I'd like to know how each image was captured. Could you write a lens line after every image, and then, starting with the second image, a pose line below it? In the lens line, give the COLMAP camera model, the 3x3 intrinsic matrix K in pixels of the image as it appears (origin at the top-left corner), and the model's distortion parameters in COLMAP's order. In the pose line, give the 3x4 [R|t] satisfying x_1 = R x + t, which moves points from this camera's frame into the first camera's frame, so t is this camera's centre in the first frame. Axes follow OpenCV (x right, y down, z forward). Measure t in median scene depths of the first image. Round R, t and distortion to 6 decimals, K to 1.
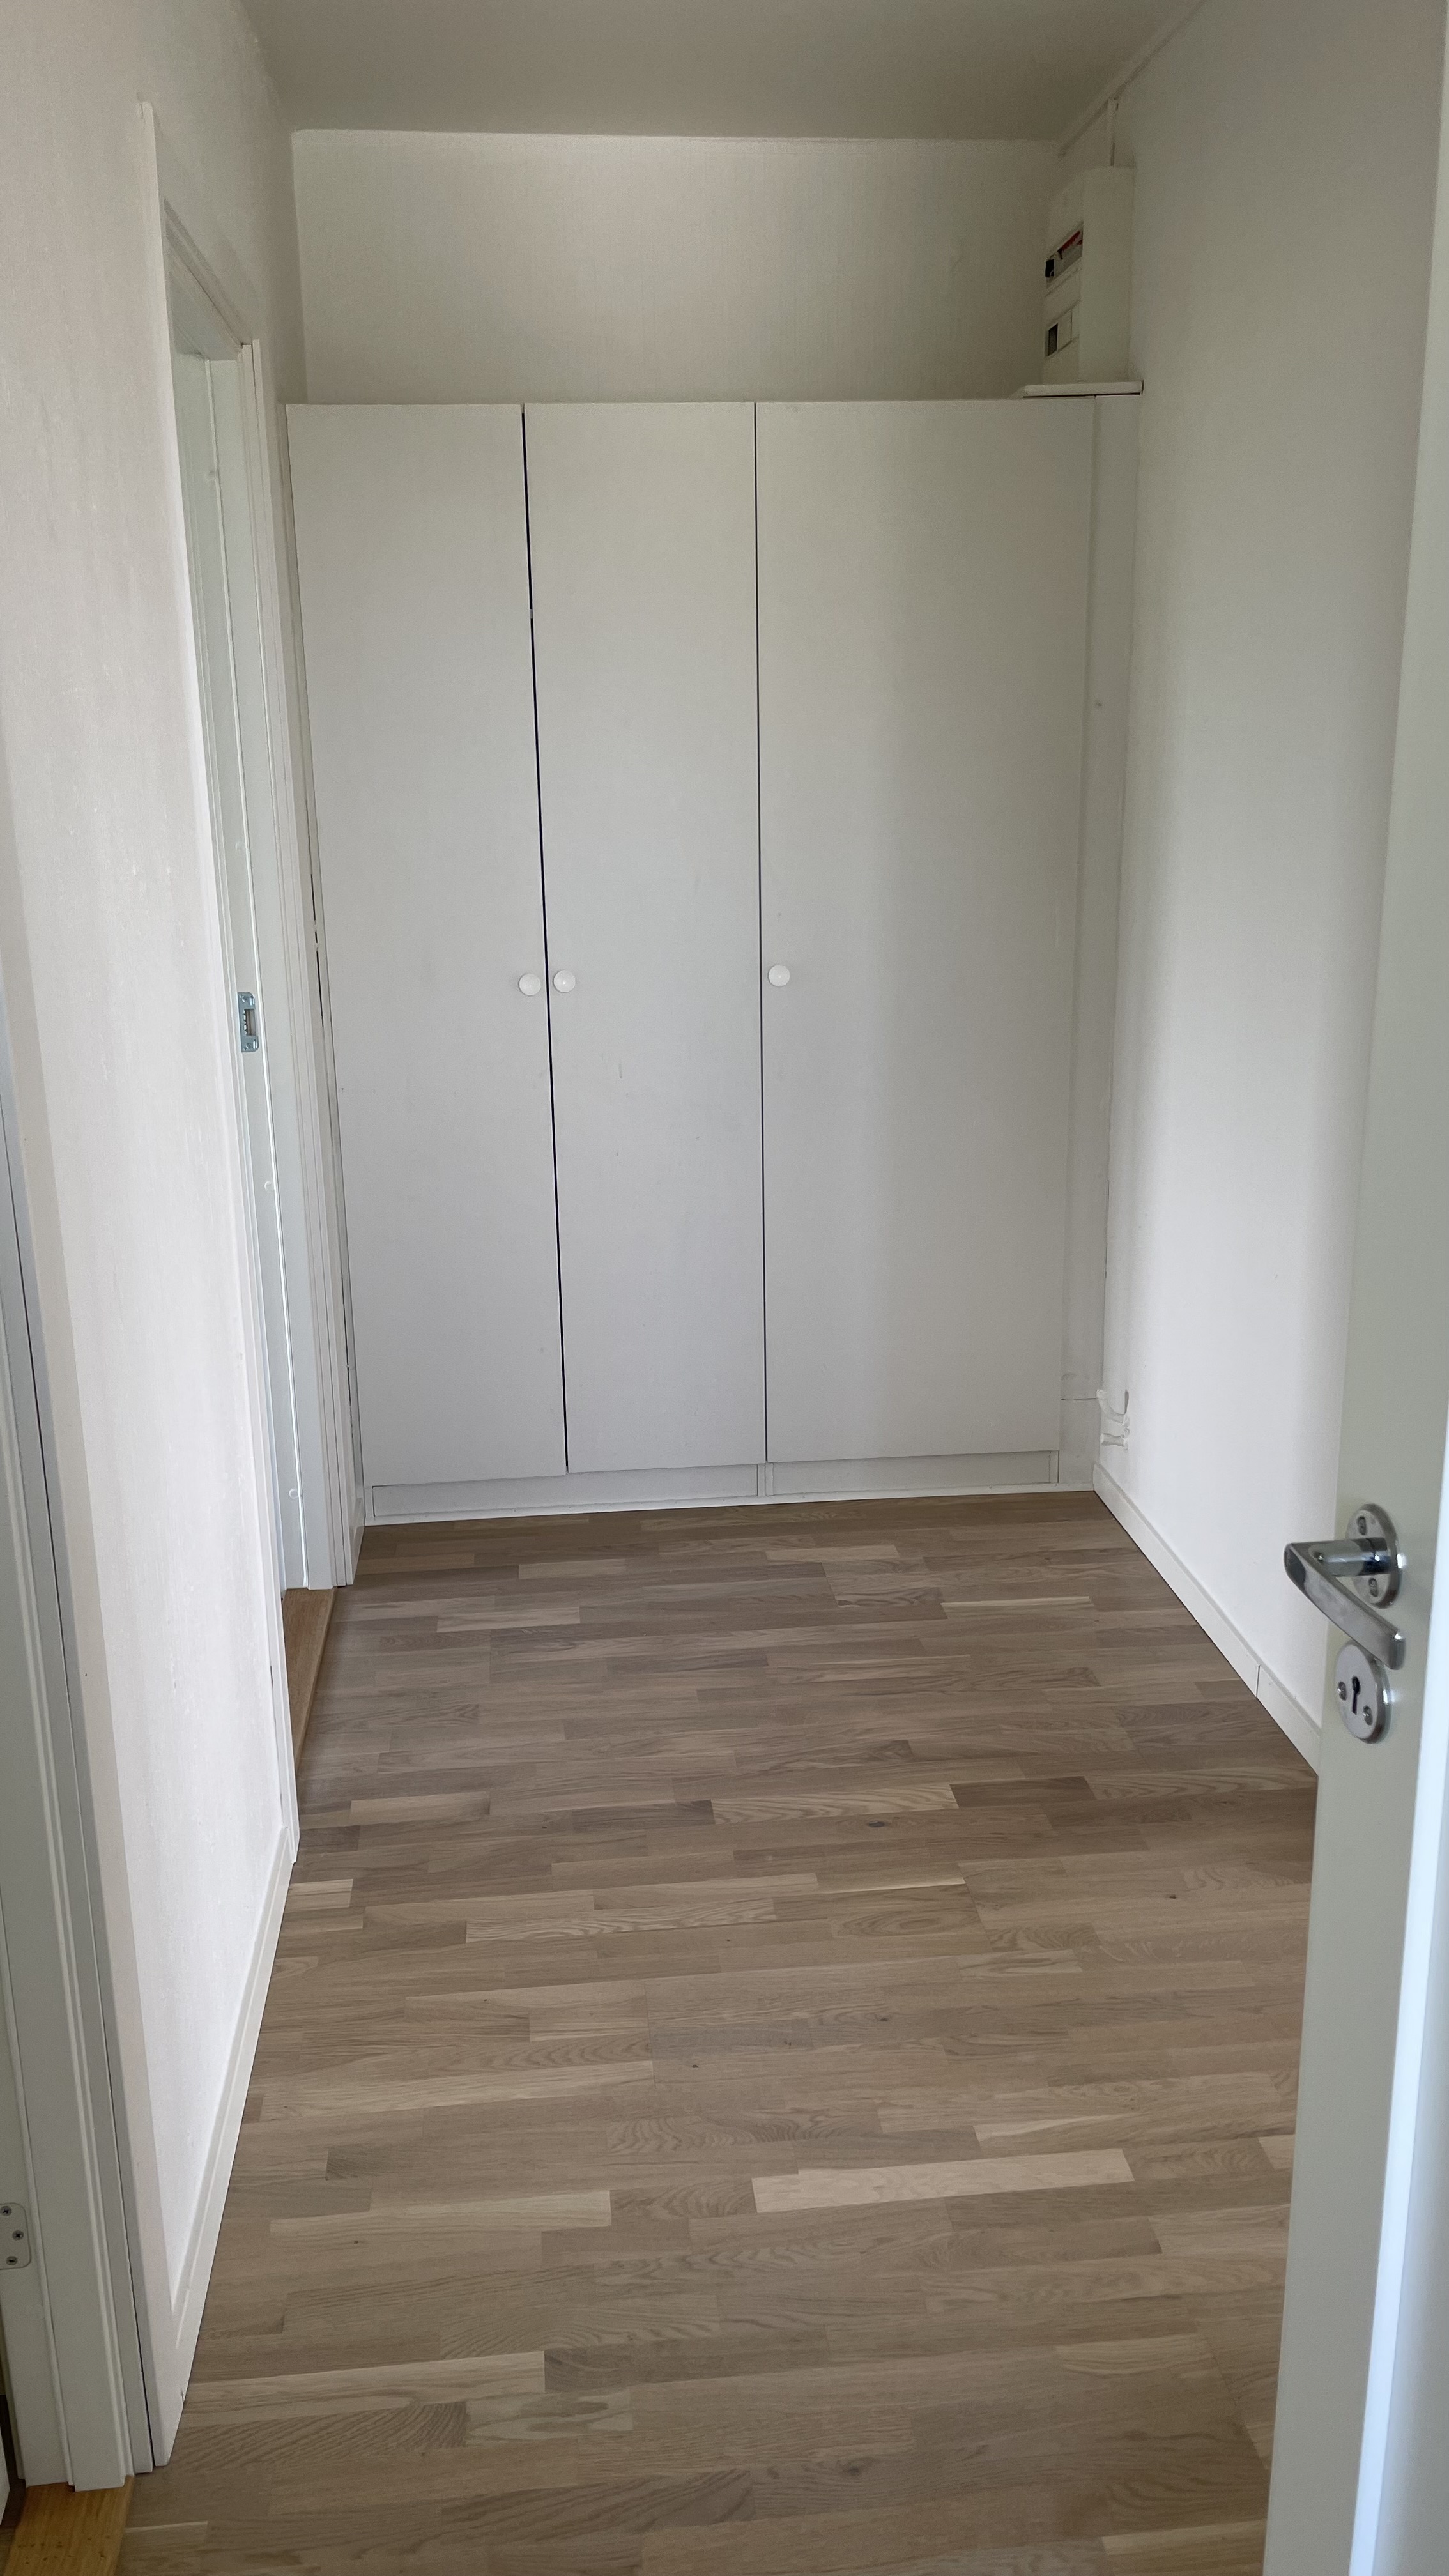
lens RADIAL K [[1978.3, 0, 711.2], [0, 1978.3, 1282.9], [0, 0, 1]] dist [0.086967, -0.070861]
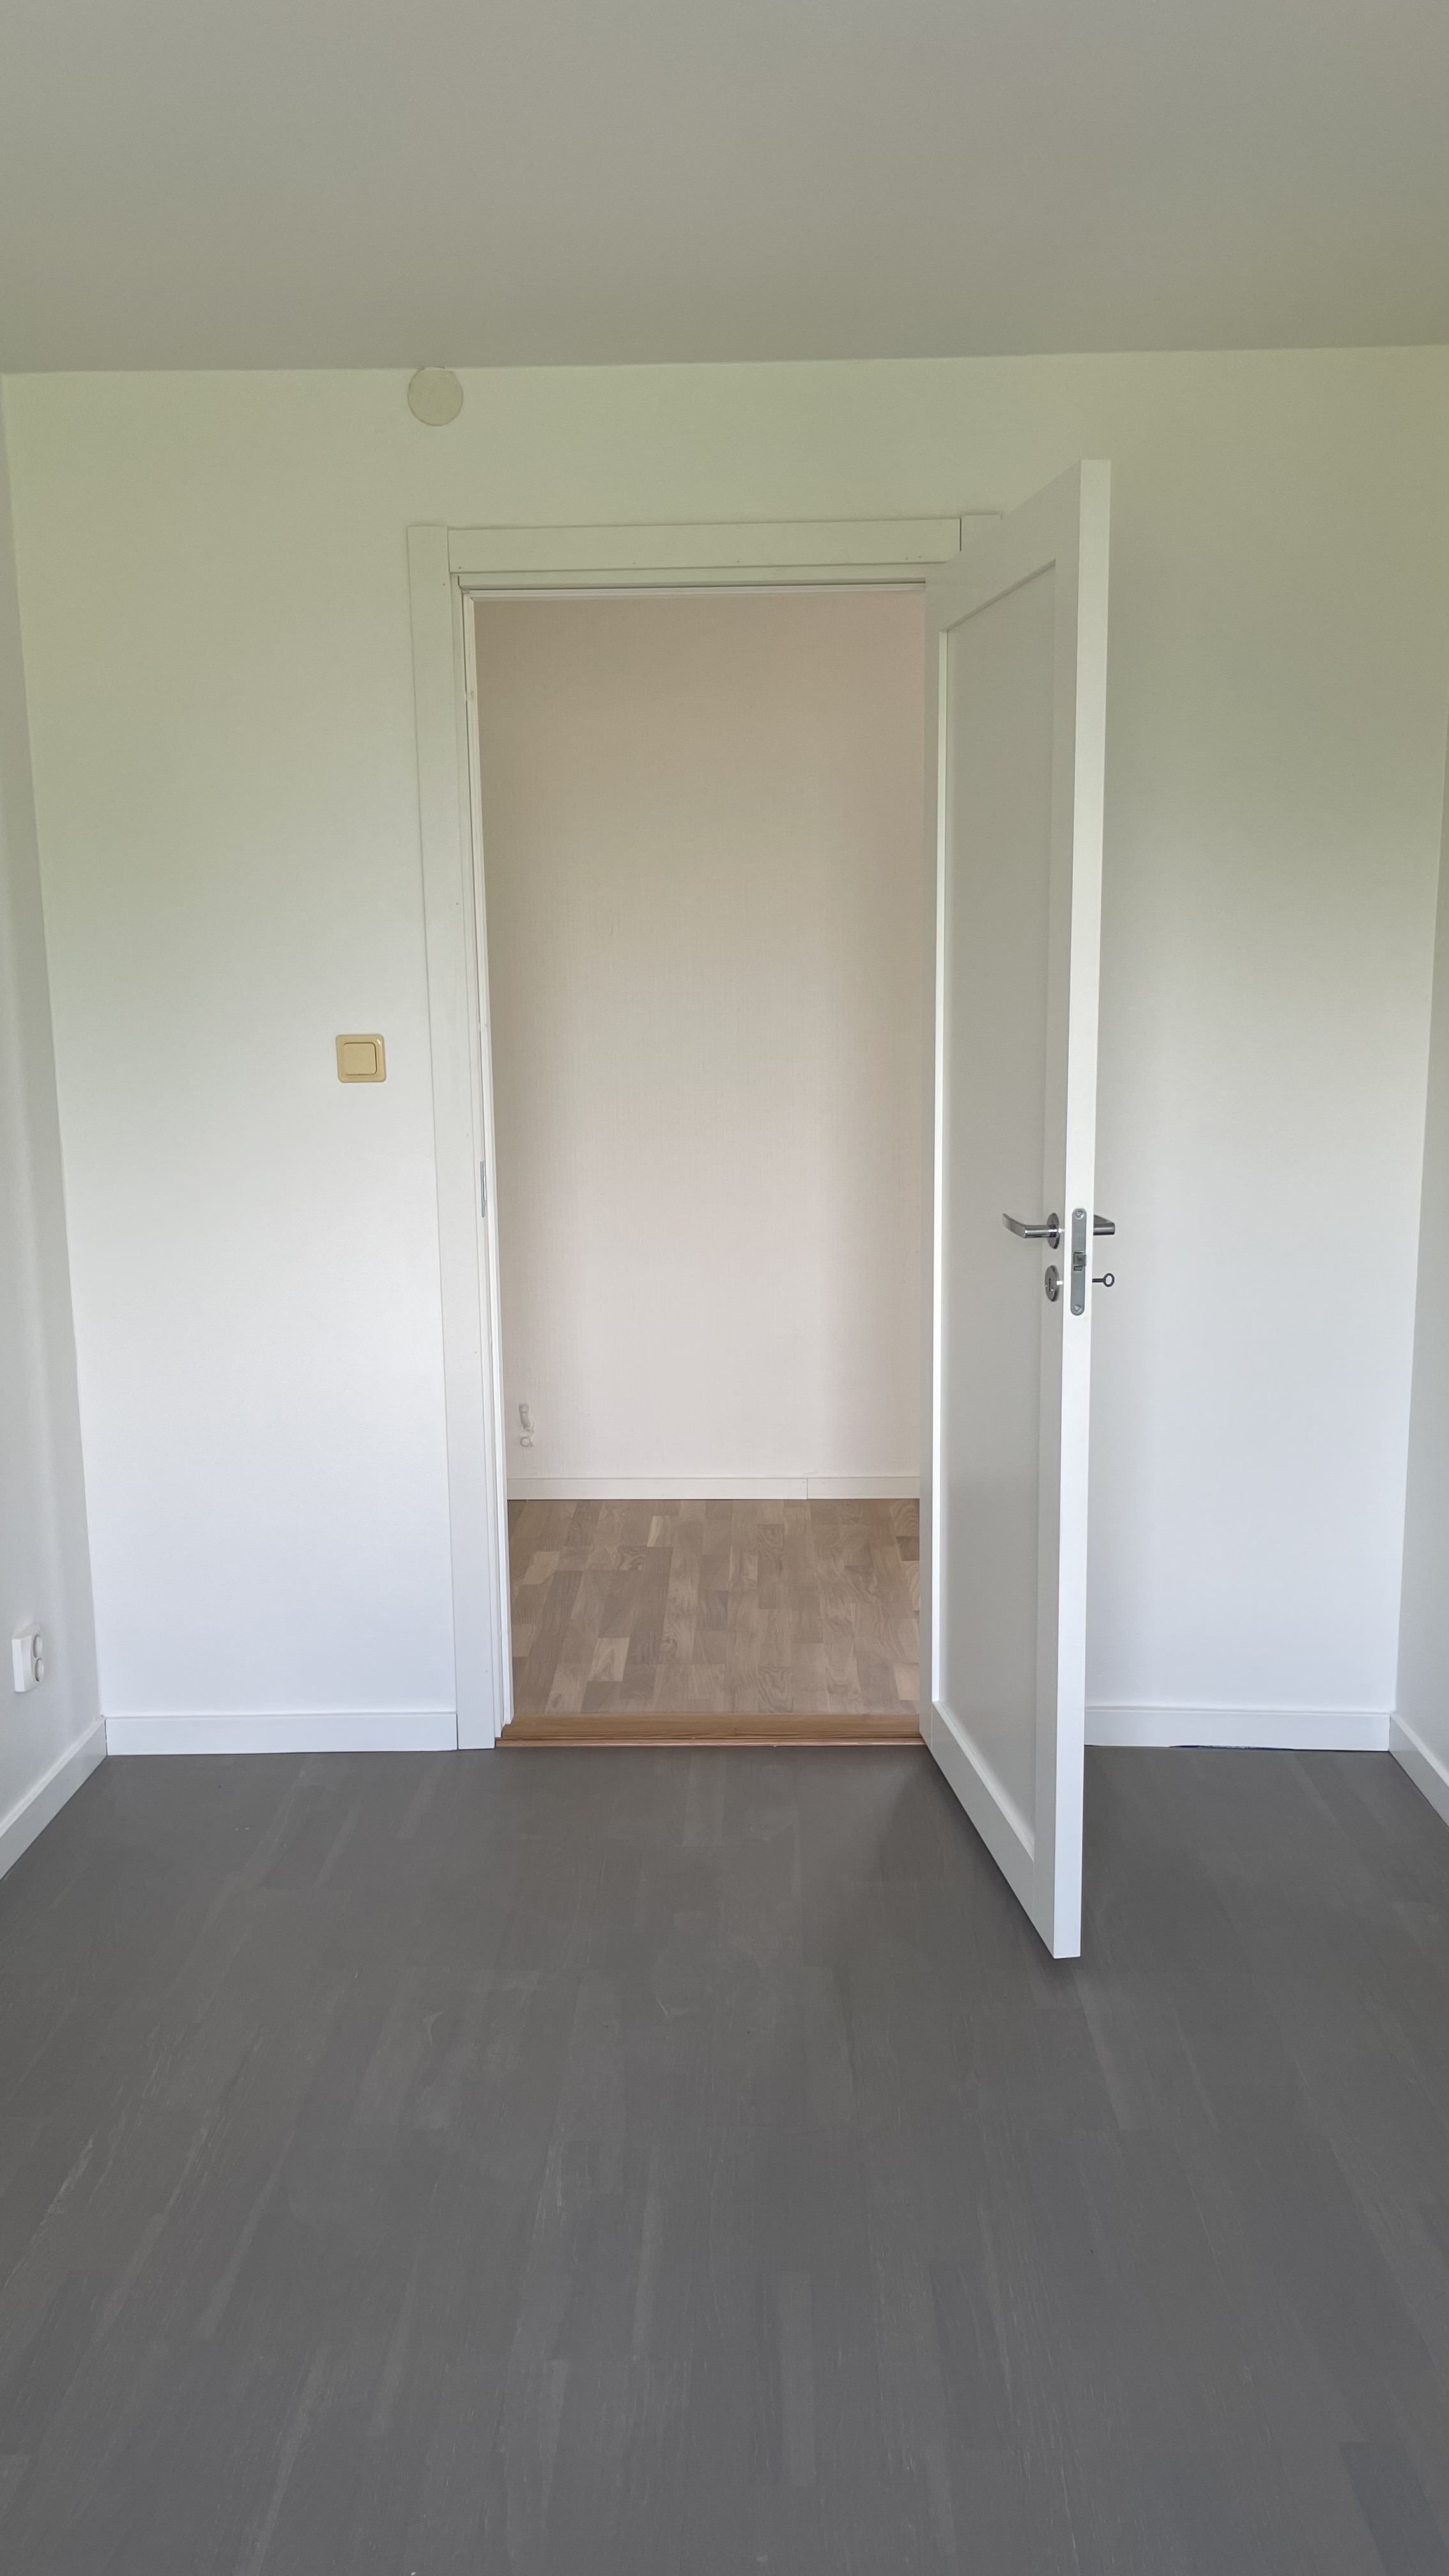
lens RADIAL K [[1978.3, 0, 711.2], [0, 1978.3, 1282.9], [0, 0, 1]] dist [0.086967, -0.070861]
pose [[0.123240, -0.156871, 0.979900, -1.298643], [0.273822, 0.954469, 0.118362, -0.178749], [-0.953852, 0.253732, 0.160583, 0.741828]]
